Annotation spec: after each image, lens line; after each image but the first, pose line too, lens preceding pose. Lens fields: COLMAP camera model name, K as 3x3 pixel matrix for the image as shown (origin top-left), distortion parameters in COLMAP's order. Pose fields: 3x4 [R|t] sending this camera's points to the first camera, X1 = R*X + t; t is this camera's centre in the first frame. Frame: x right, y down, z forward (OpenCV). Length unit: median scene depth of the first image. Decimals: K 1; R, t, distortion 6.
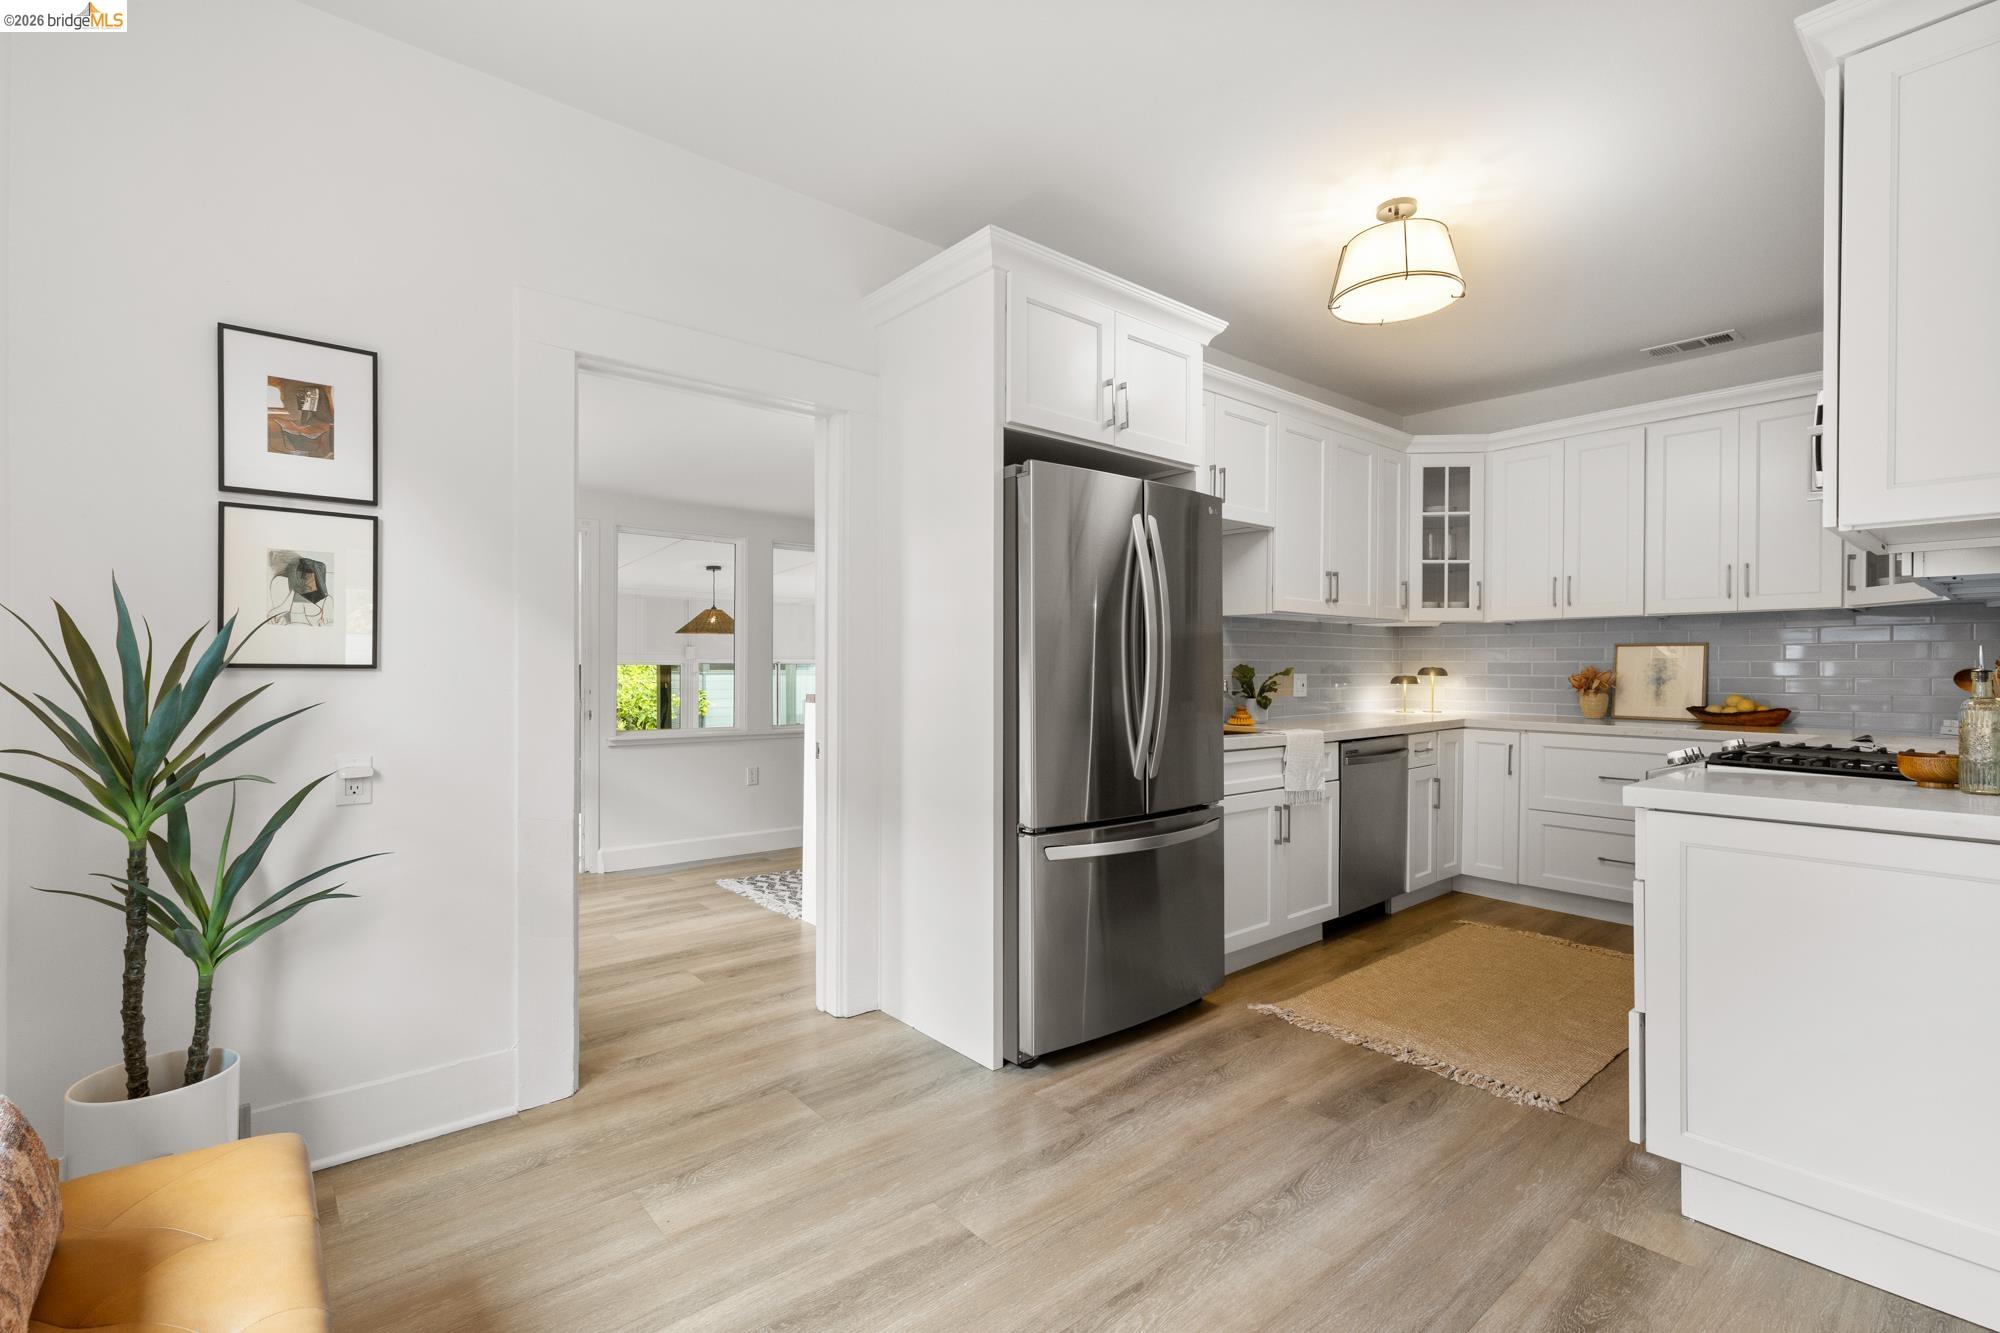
lens RADIAL K [[905.0, 0, 1000.0], [0, 905.0, 668.6], [0, 0, 1]] dist [0.003762, -0.000599]
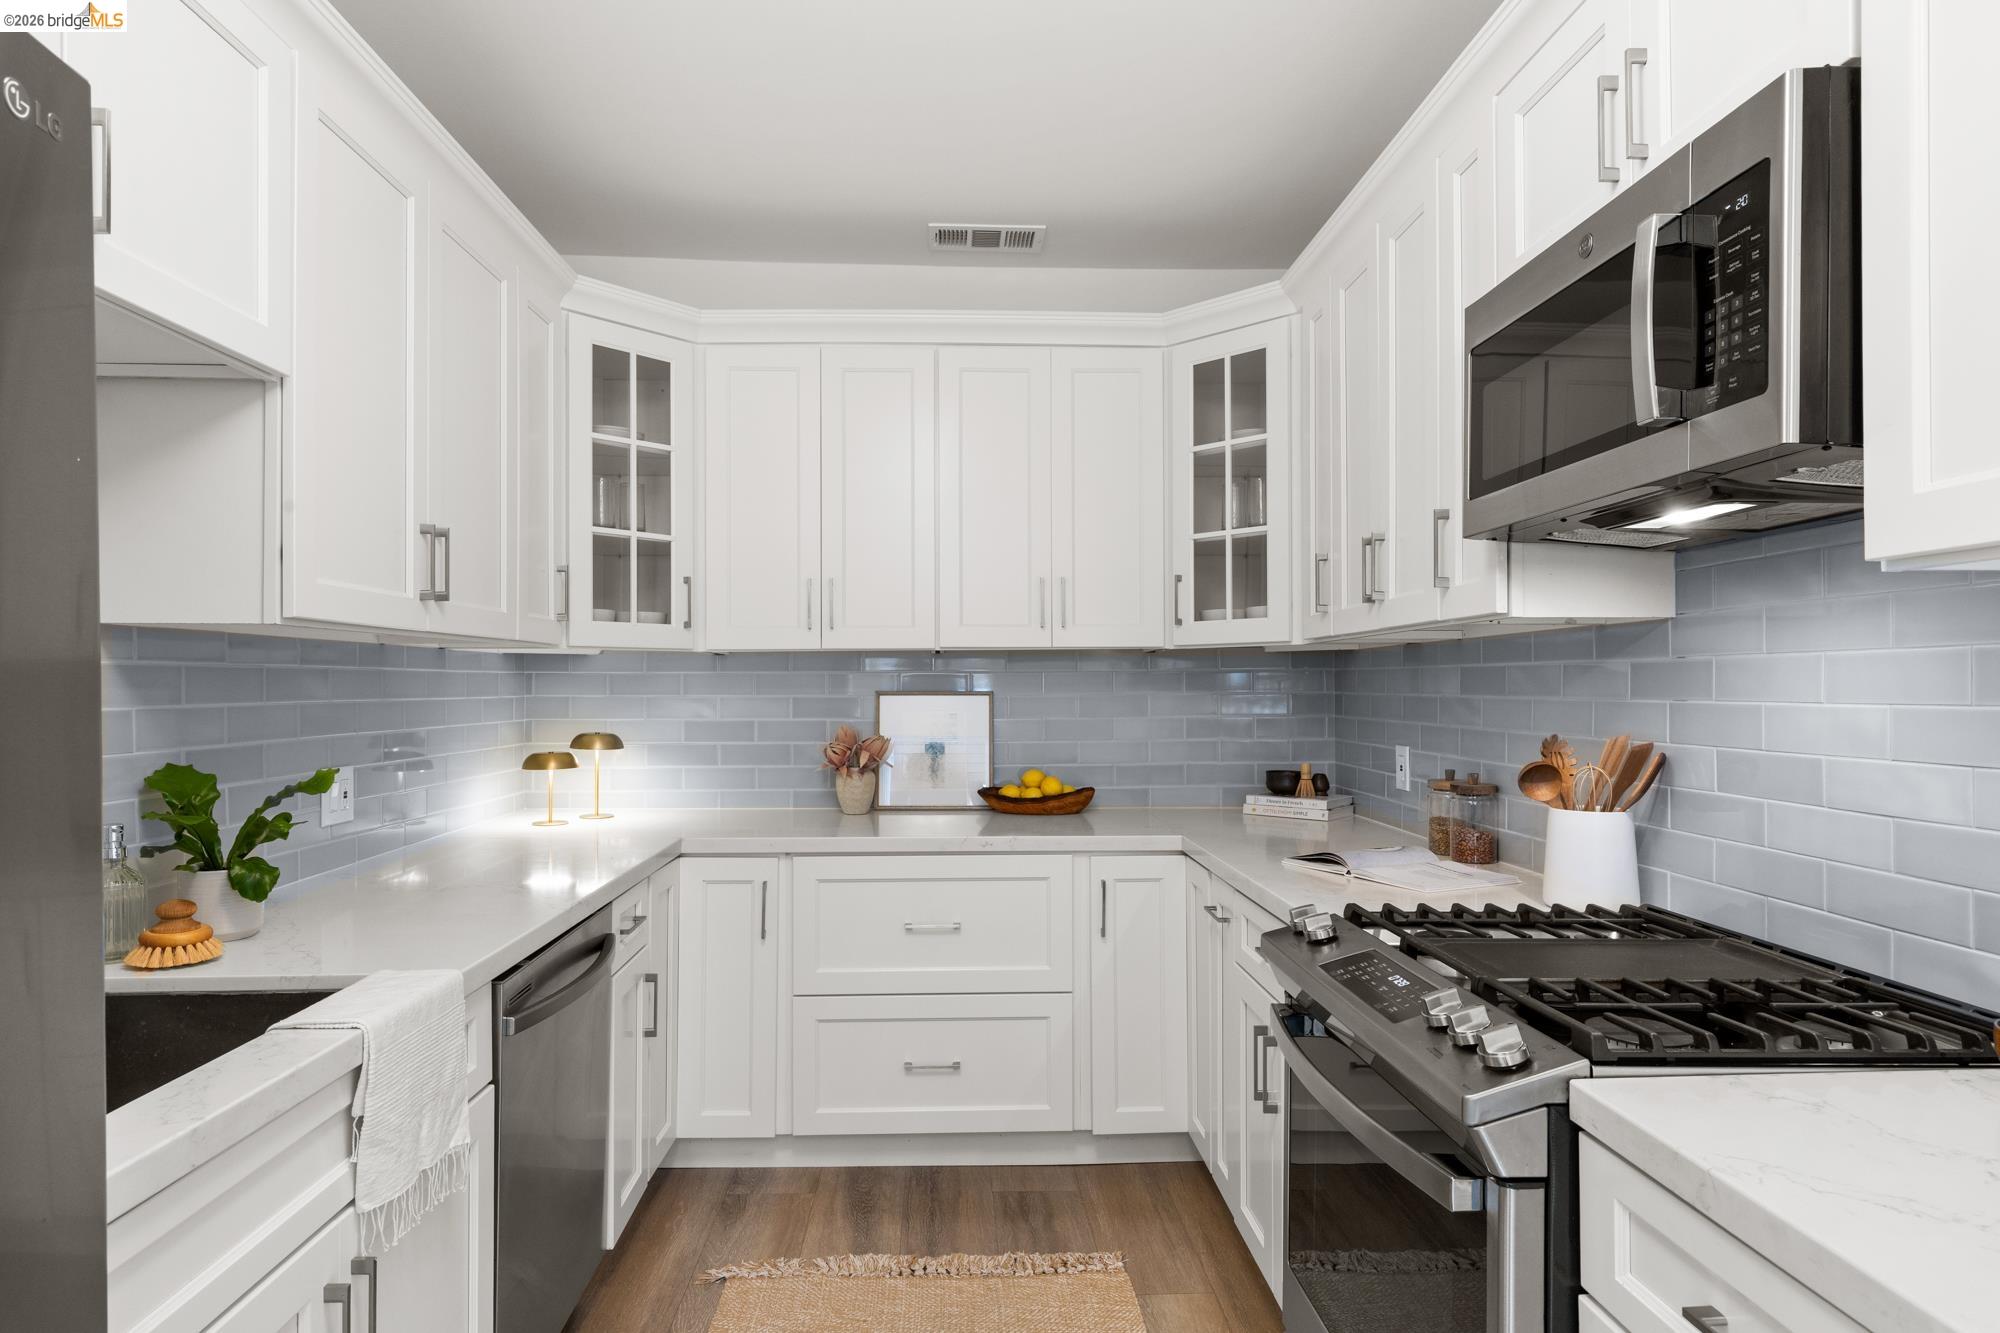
lens RADIAL K [[1134.9, 0, 990.8], [0, 1134.9, 686.5], [0, 0, 1]] dist [0.012949, 0.001638]
pose [[0.621798, -0.004375, 0.783166, 0.113603], [0.004126, 0.999989, 0.002311, -0.032972], [-0.783167, 0.001794, 0.621809, 0.459827]]
